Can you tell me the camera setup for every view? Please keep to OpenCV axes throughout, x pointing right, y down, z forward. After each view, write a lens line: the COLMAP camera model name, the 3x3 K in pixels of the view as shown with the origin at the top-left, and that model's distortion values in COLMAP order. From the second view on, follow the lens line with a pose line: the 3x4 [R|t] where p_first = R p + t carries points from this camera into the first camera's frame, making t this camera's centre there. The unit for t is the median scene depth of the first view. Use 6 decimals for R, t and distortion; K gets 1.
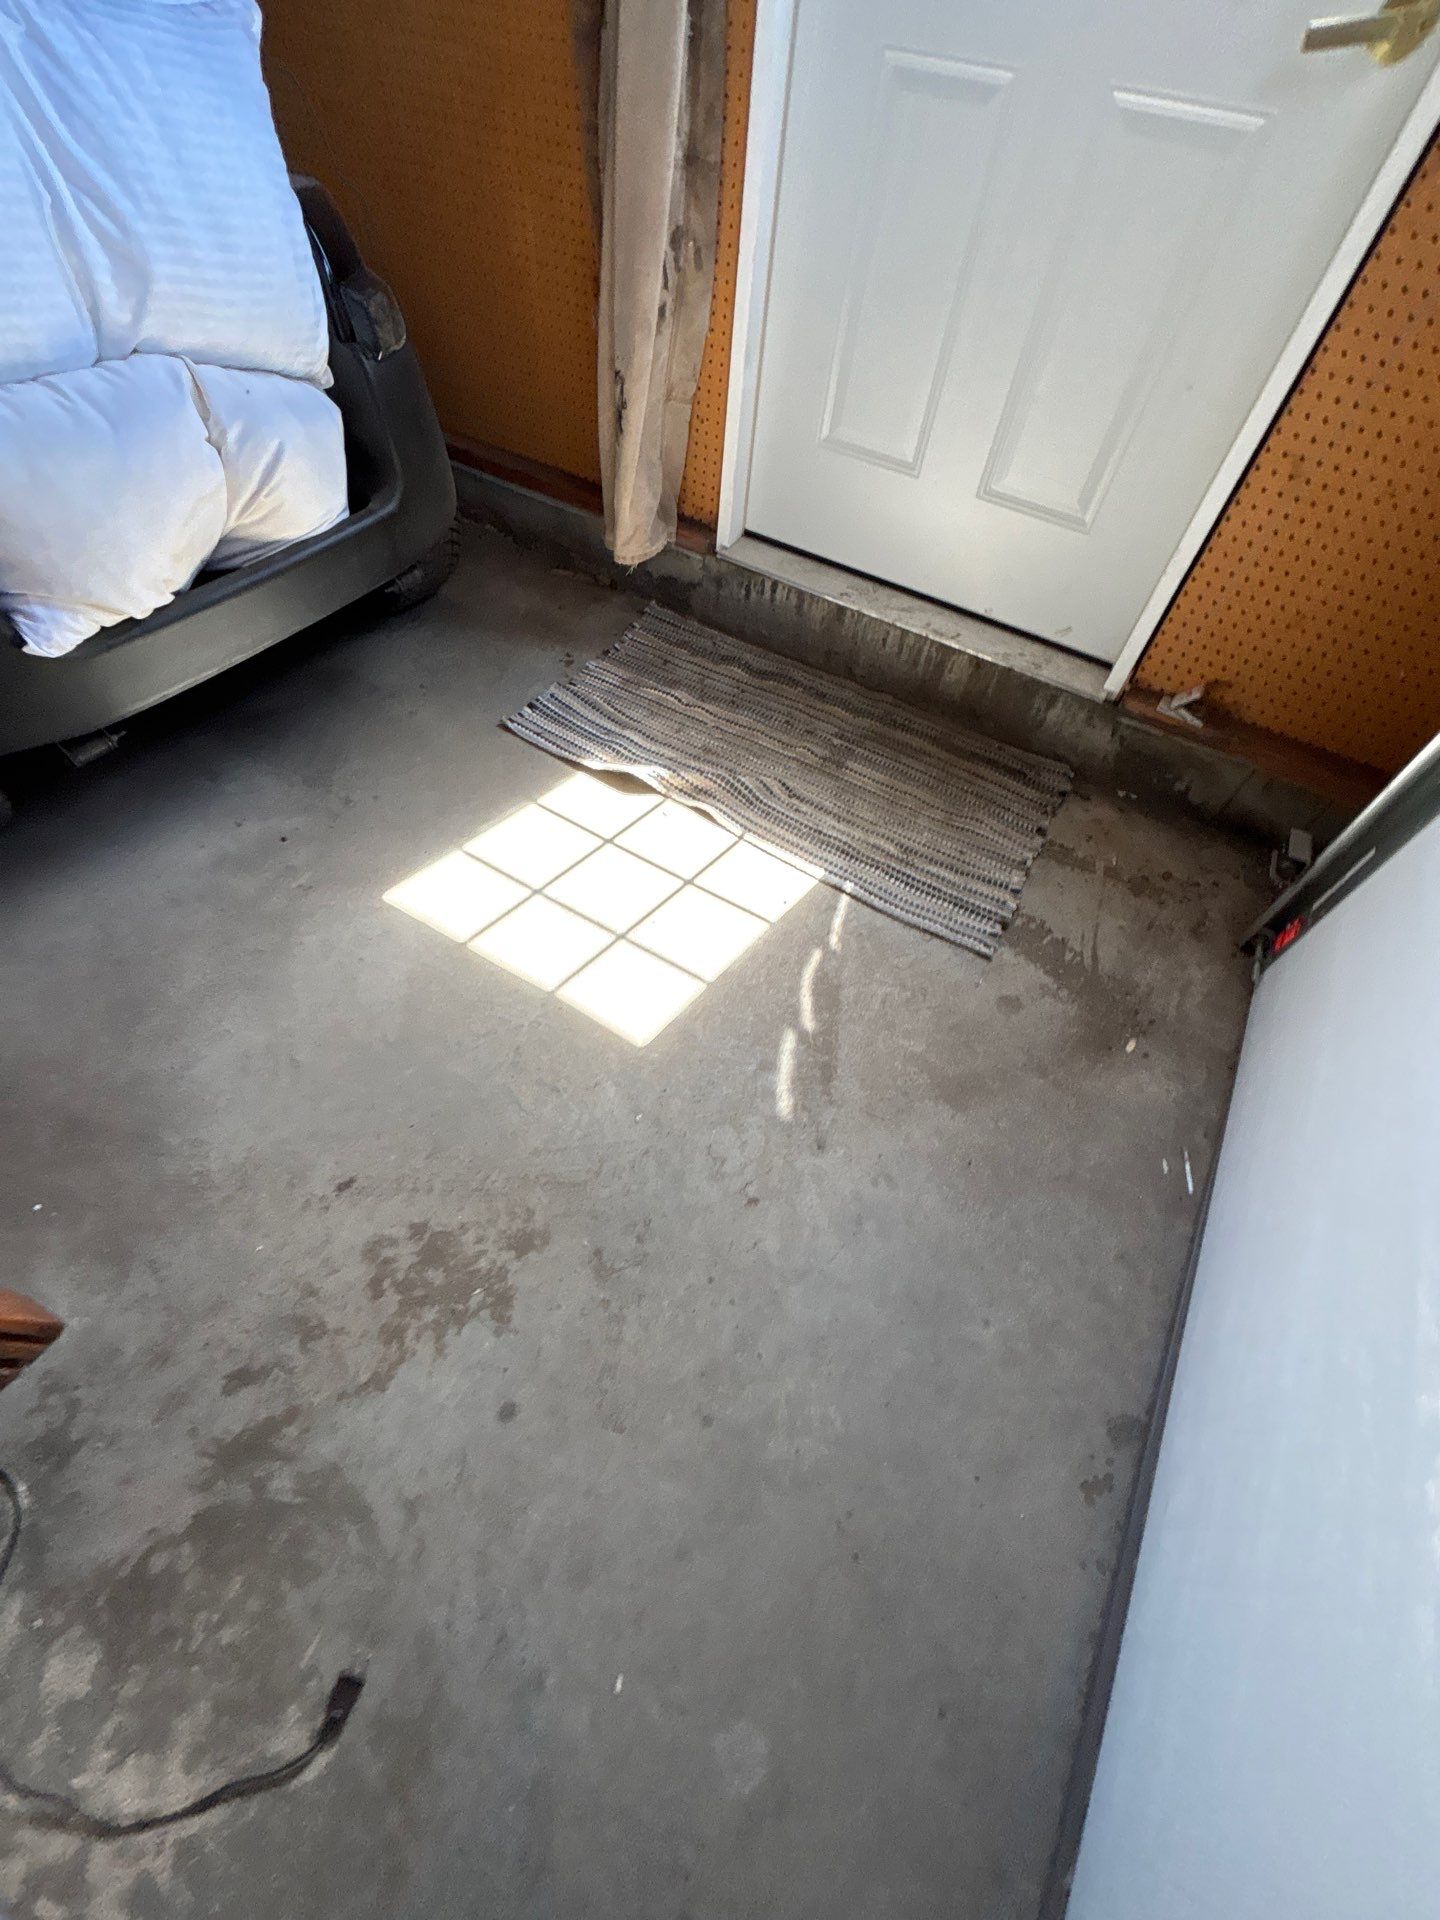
lens RADIAL K [[769.8, 0, 727.2], [0, 769.8, 954.7], [0, 0, 1]] dist [-0.002170, 0.001523]
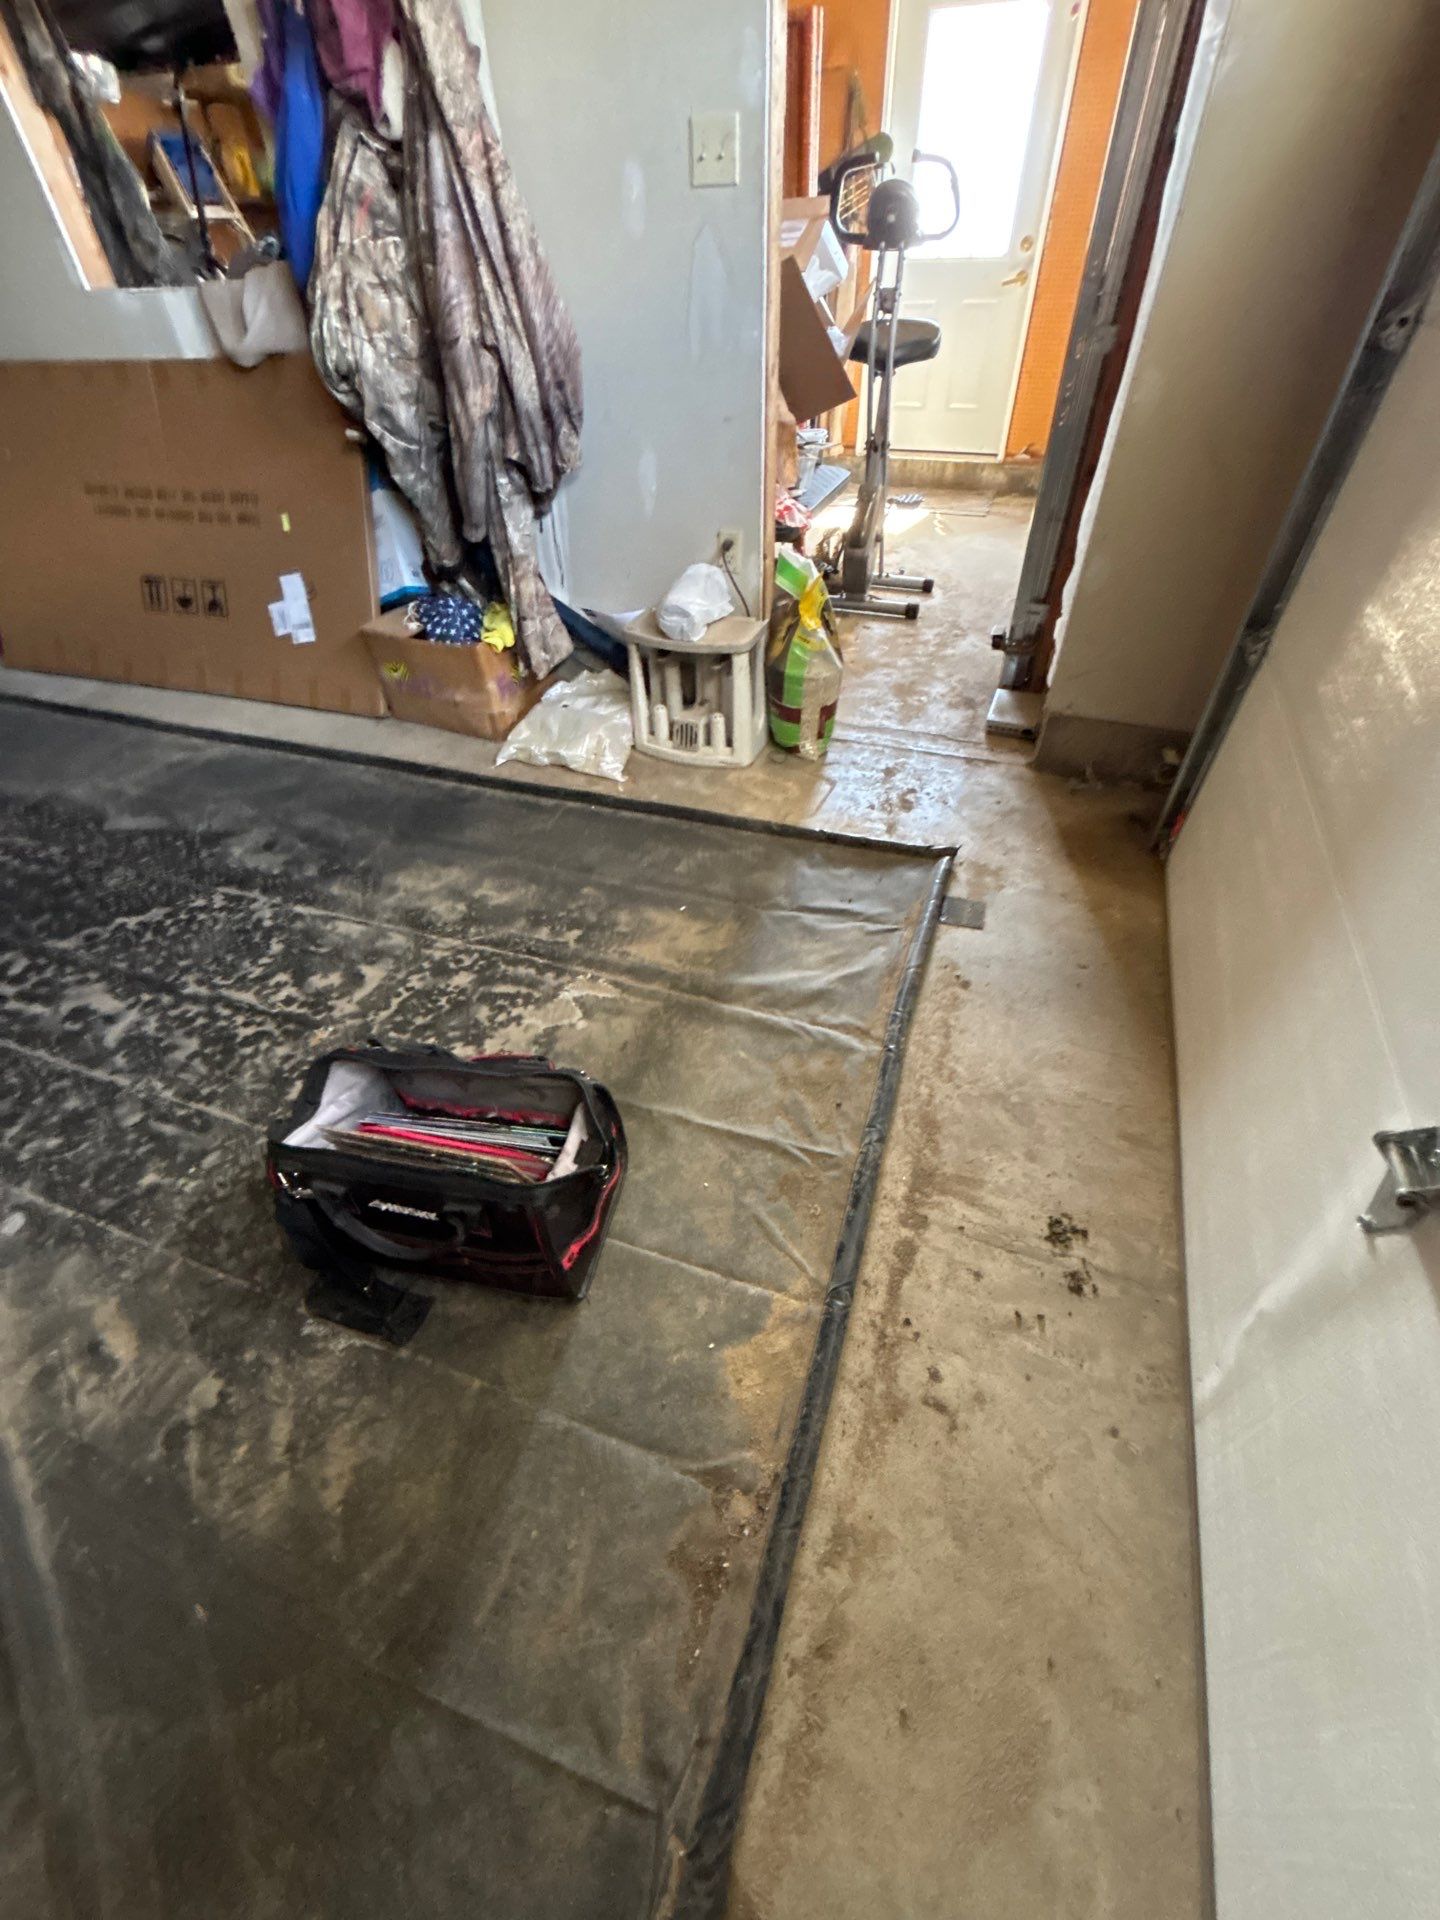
lens RADIAL K [[769.8, 0, 722.1], [0, 769.8, 955.2], [0, 0, 1]] dist [-0.002170, 0.001523]
pose [[0.981541, -0.186055, 0.044285, -1.250735], [0.191018, 0.965152, -0.178870, 2.163489], [-0.009462, 0.184027, 0.982876, -1.877180]]
